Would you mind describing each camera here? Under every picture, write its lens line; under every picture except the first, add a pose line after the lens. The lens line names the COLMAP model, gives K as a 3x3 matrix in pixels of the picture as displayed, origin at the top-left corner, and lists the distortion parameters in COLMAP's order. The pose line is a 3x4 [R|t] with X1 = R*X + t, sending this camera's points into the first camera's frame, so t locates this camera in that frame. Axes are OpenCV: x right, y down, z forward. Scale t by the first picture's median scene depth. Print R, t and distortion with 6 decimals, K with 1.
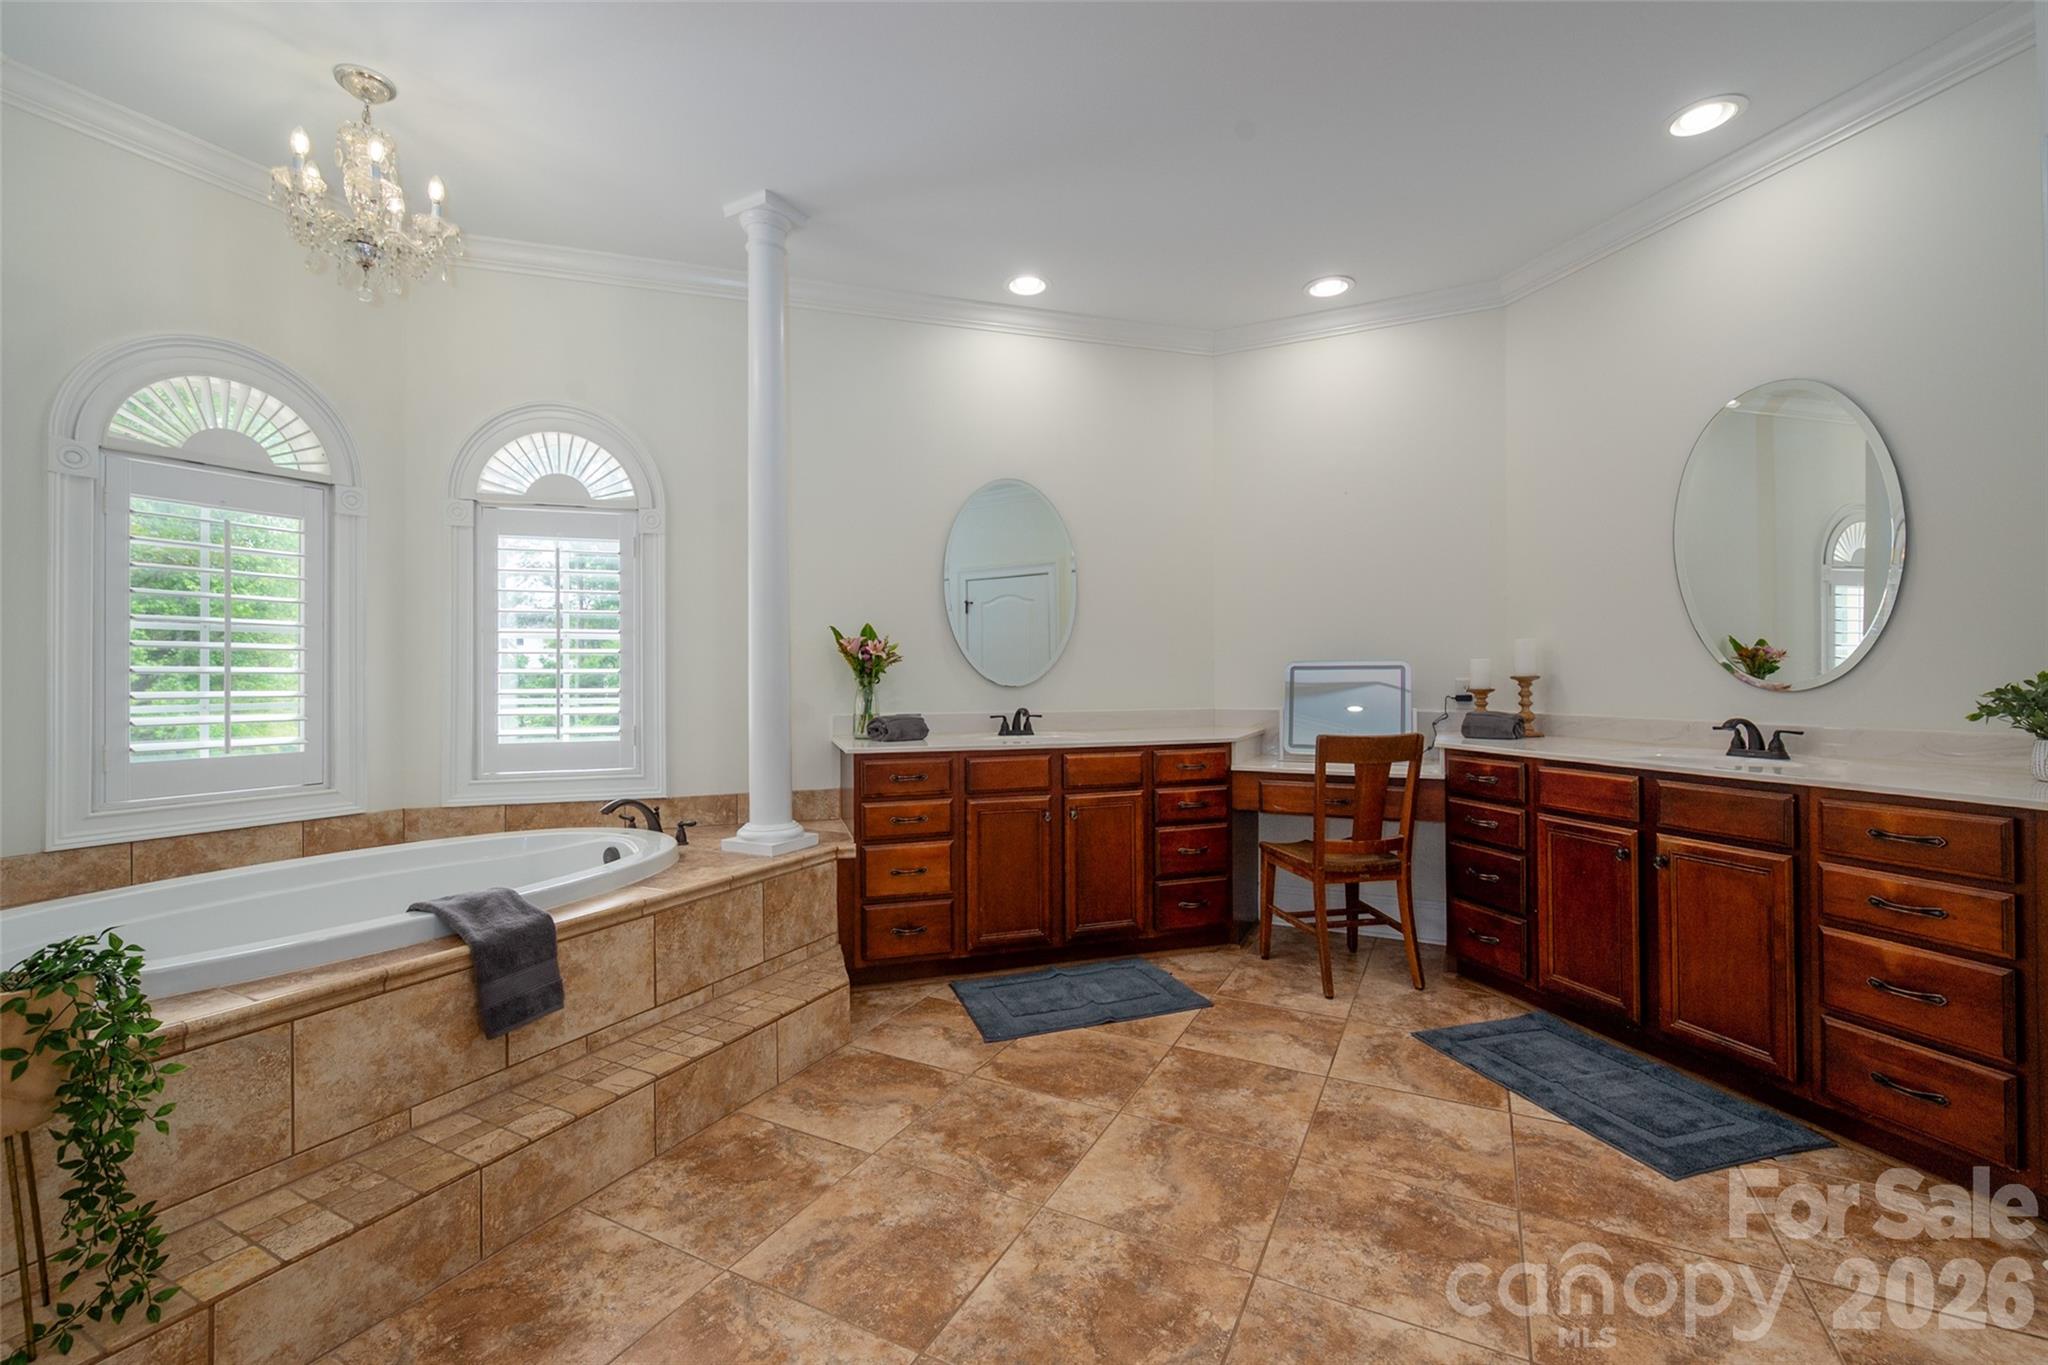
lens RADIAL K [[883.0, 0, 1024.0], [0, 883.0, 682.5], [0, 0, 1]] dist [0.000197, -0.000101]
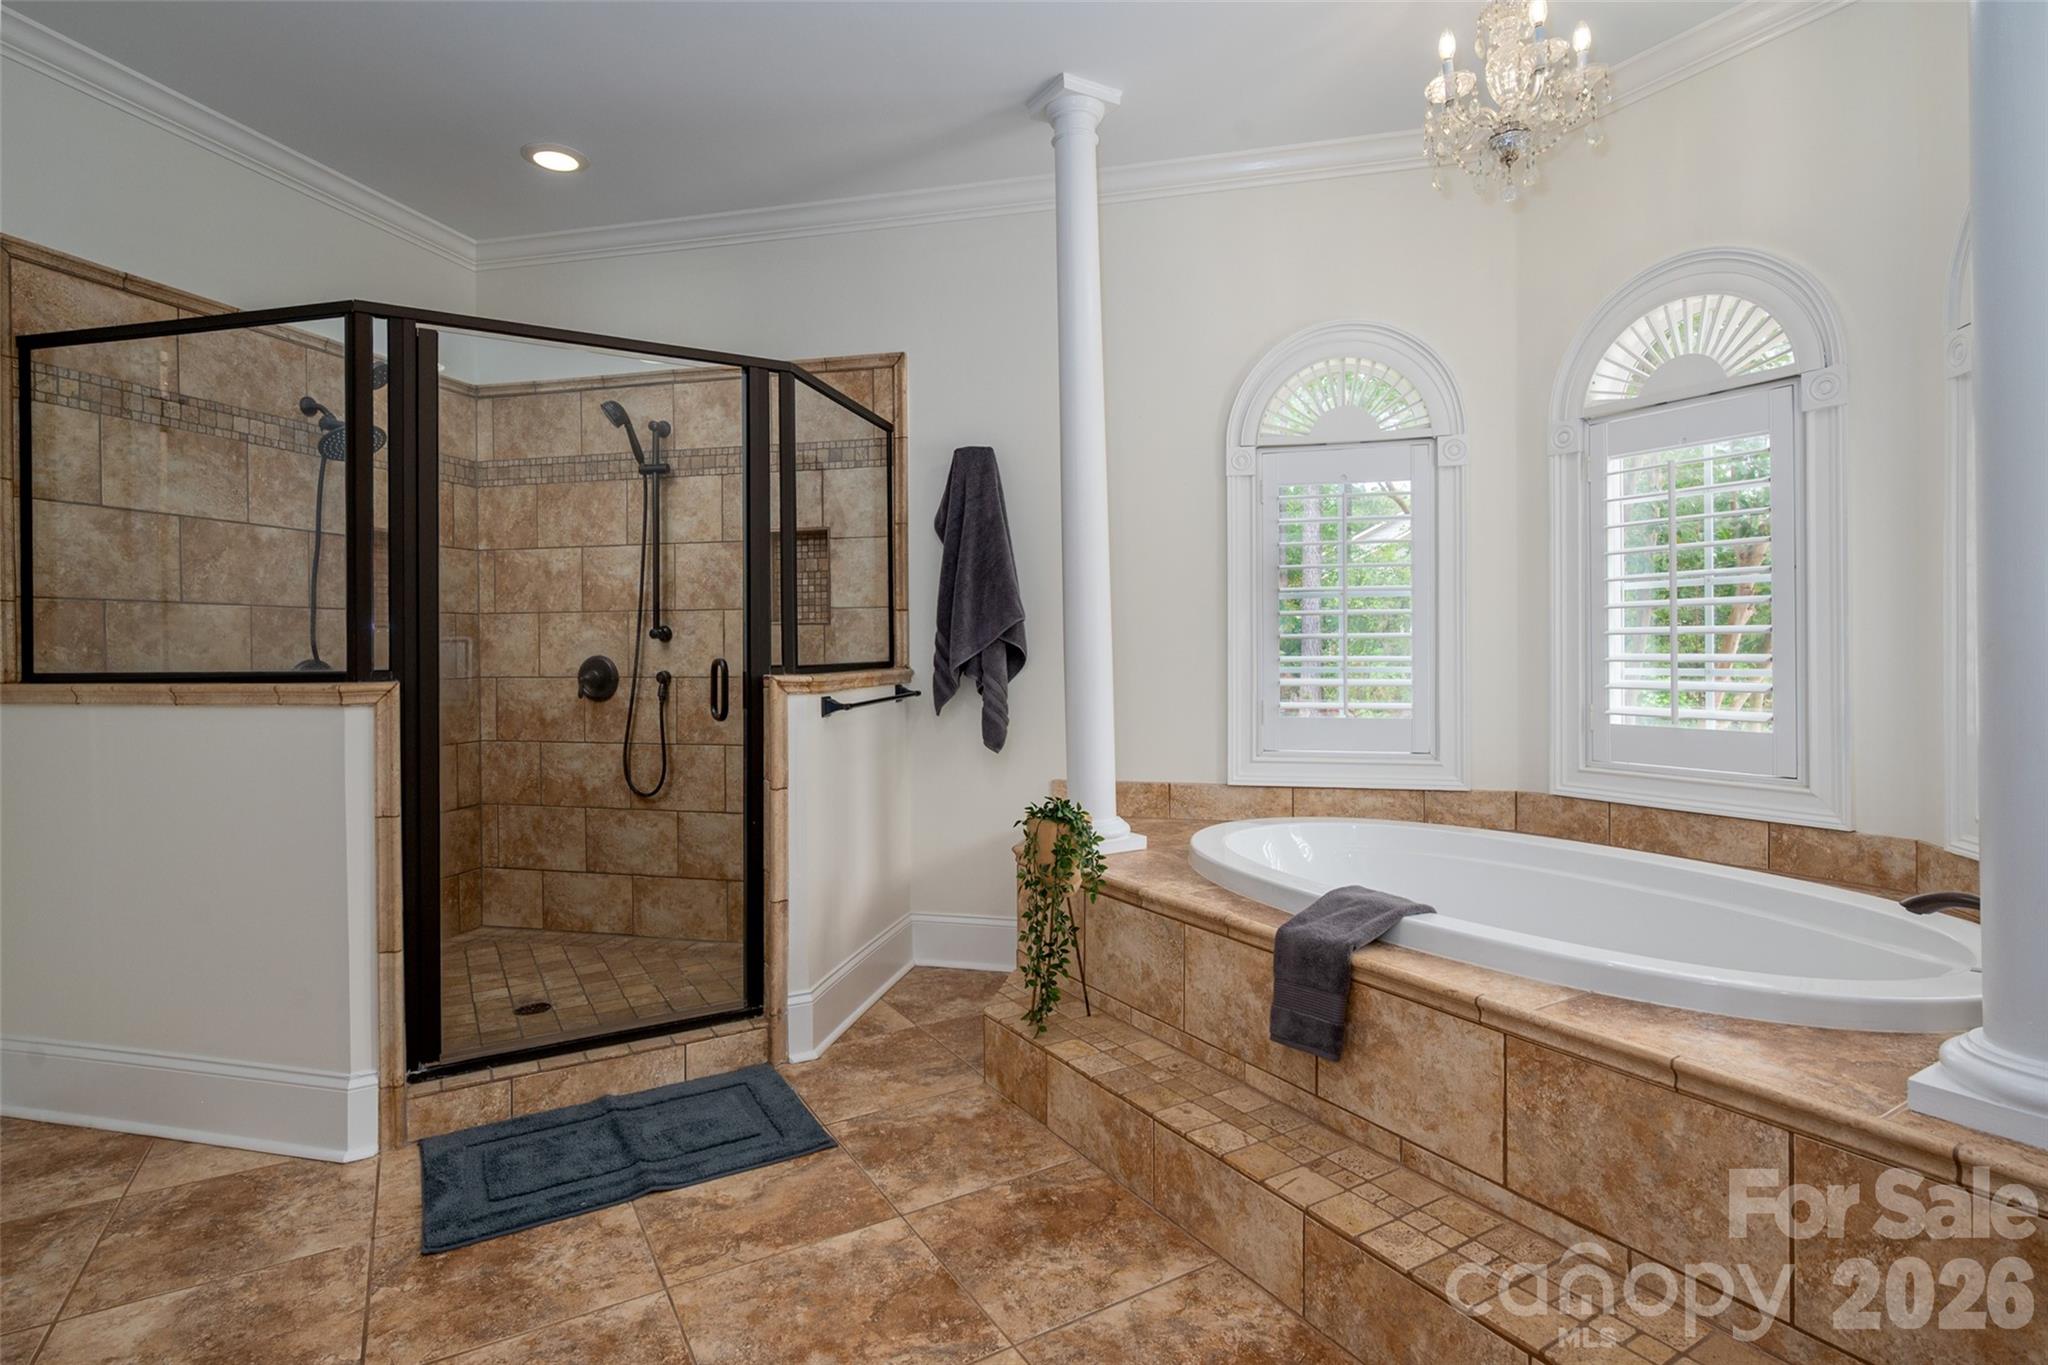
lens RADIAL K [[1023.3, 0, 1024.5], [0, 1023.3, 647.2], [0, 0, 1]] dist [-0.001717, 0.000417]
pose [[-0.529679, 0.008187, -0.848158, 0.355109], [0.006407, 0.999964, 0.005650, -0.007663], [0.848174, -0.002442, -0.529713, 1.122394]]
